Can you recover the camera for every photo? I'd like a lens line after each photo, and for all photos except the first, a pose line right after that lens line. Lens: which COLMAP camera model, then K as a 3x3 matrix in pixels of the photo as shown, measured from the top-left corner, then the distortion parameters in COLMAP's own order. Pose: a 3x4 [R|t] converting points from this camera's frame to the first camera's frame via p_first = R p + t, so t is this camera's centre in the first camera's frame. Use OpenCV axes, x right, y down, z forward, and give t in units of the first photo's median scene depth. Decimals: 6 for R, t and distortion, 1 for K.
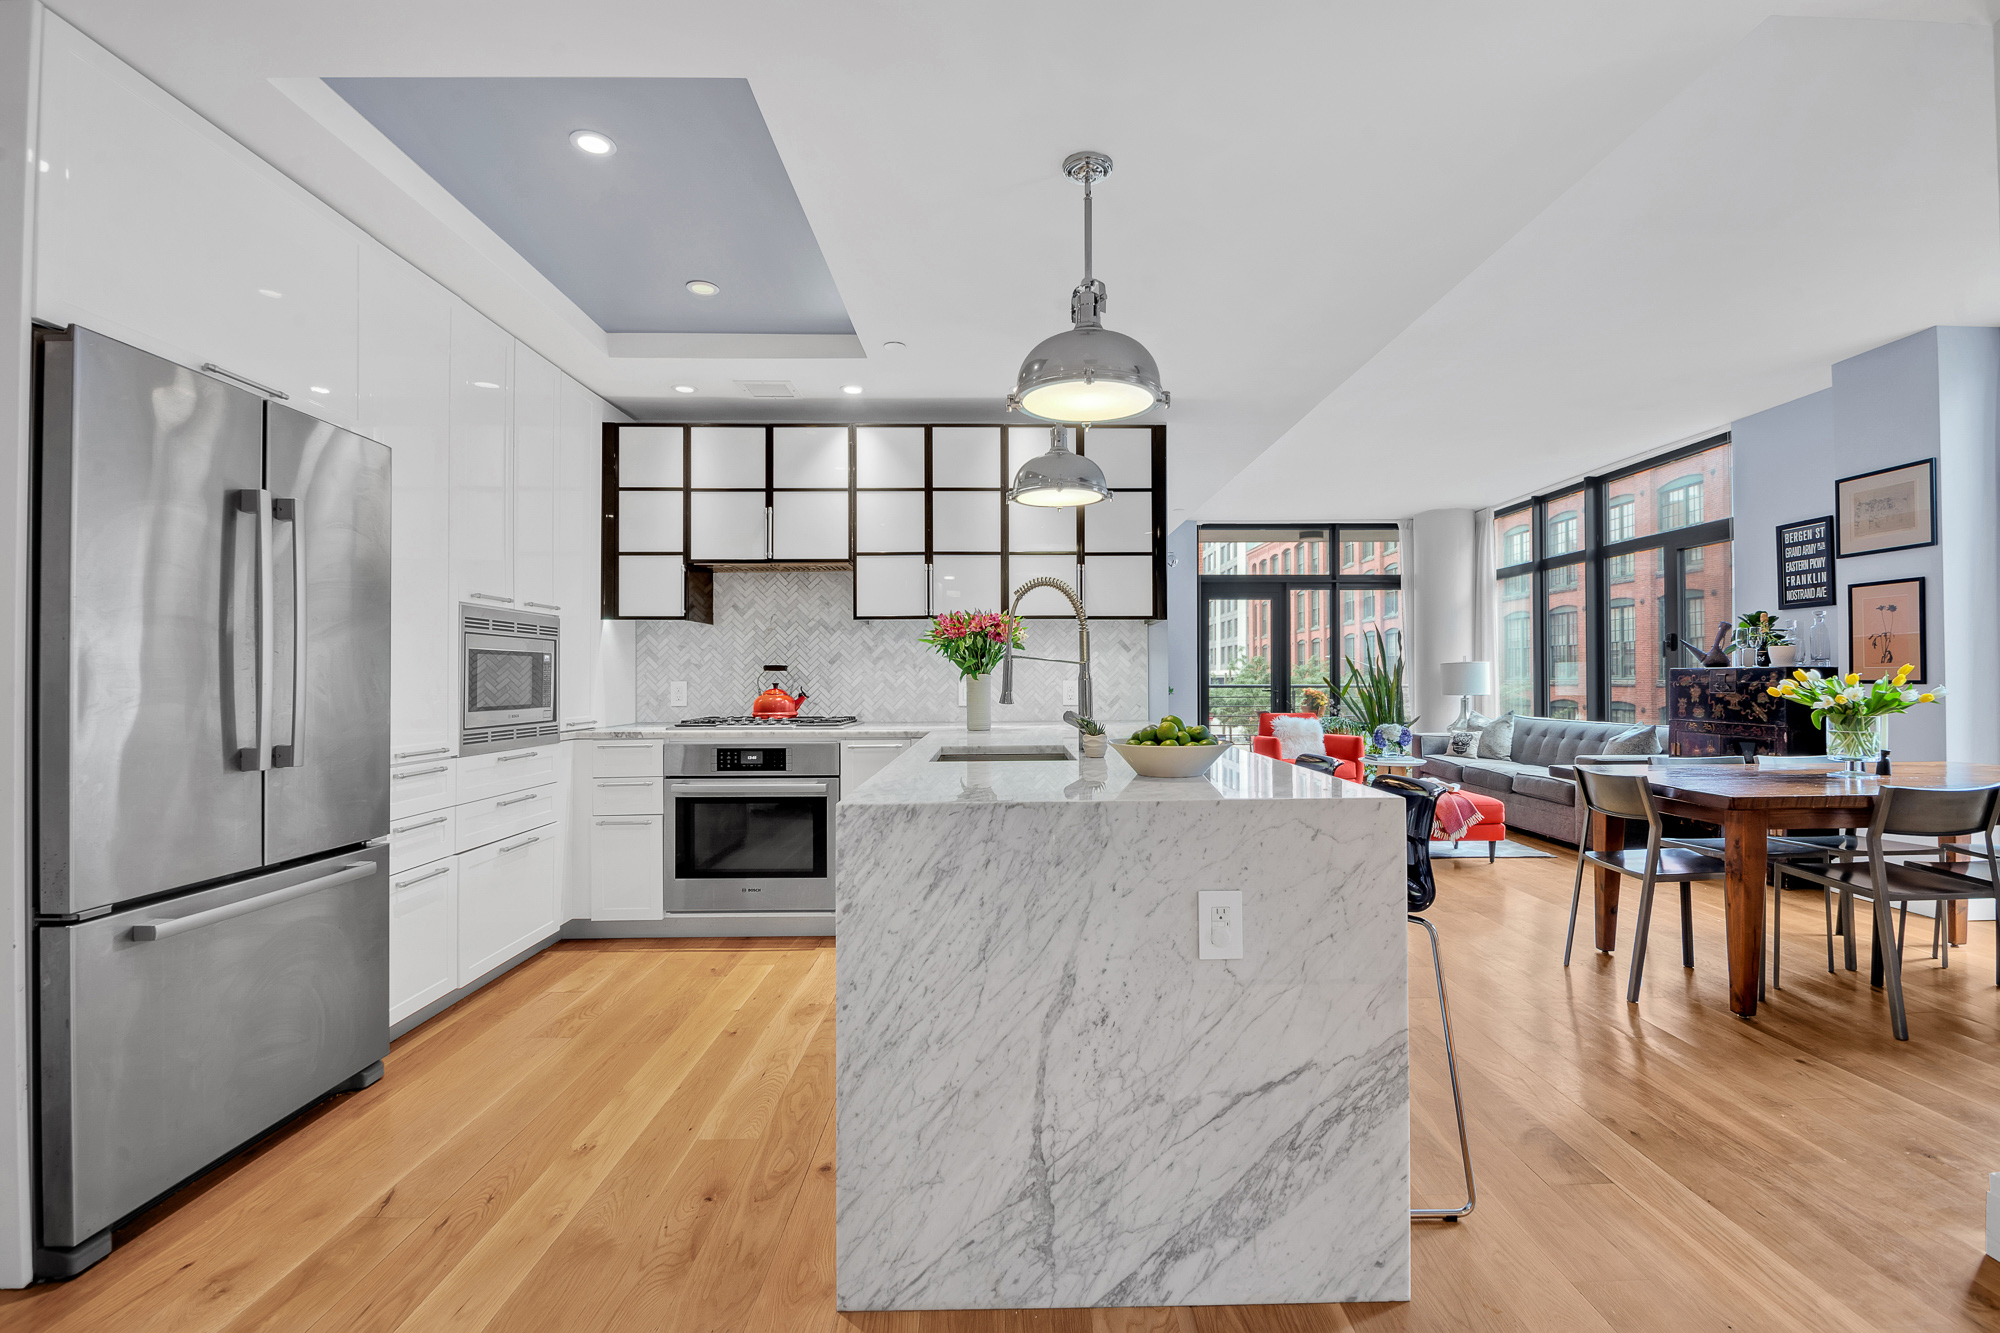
lens RADIAL K [[876.3, 0, 1018.5], [0, 876.3, 667.3], [0, 0, 1]] dist [0.010377, -0.015265]
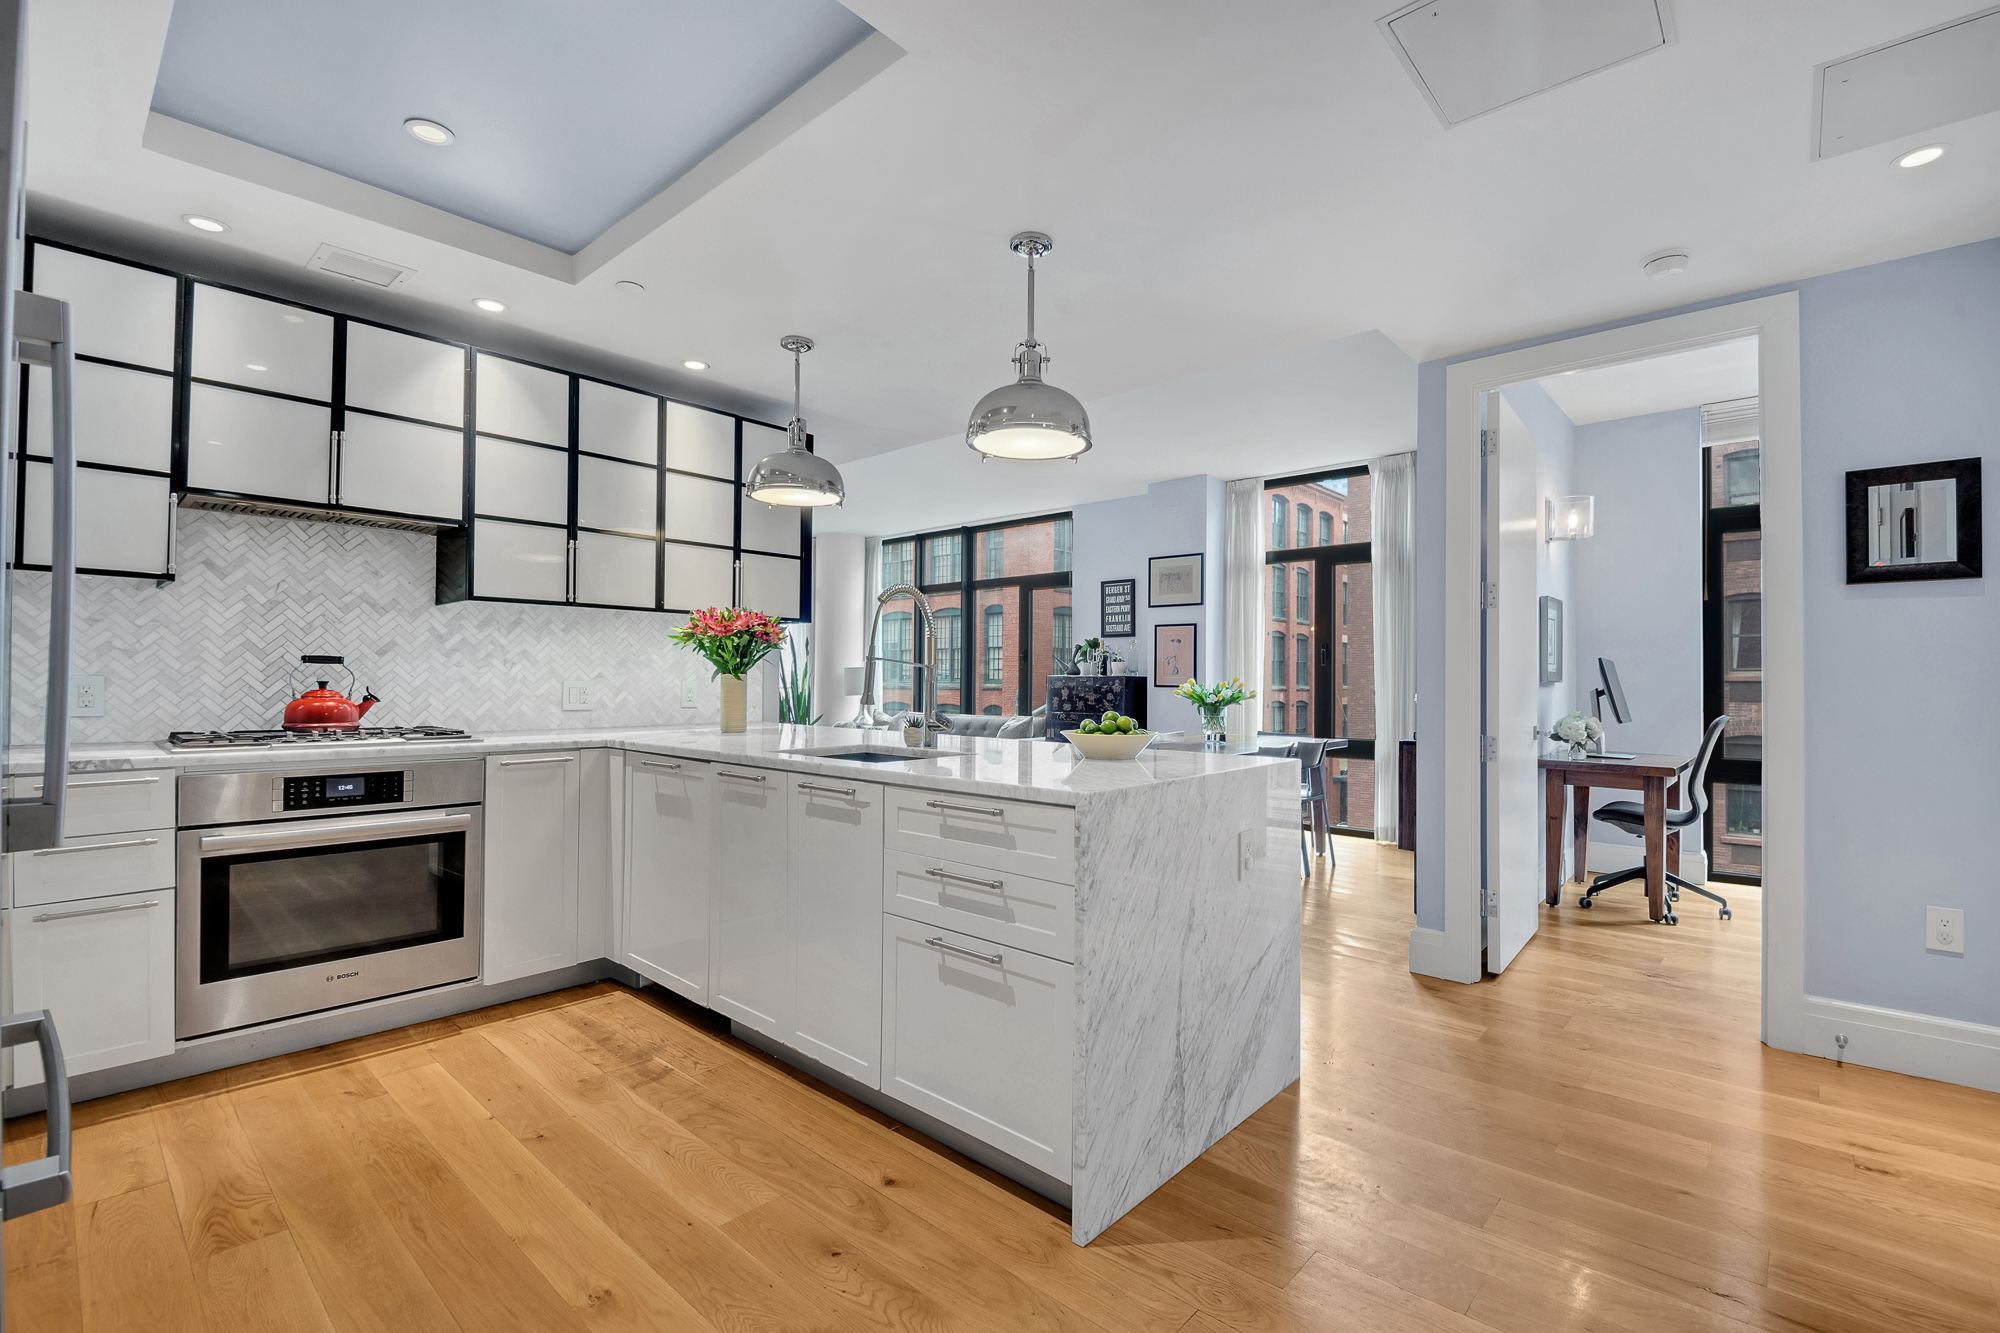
lens RADIAL K [[876.3, 0, 1018.5], [0, 876.3, 667.3], [0, 0, 1]] dist [0.010377, -0.015265]
pose [[0.674693, 0.020312, 0.737819, -0.348492], [-0.019937, 0.999758, -0.009292, 0.001993], [-0.737829, -0.008441, 0.674935, 0.097949]]
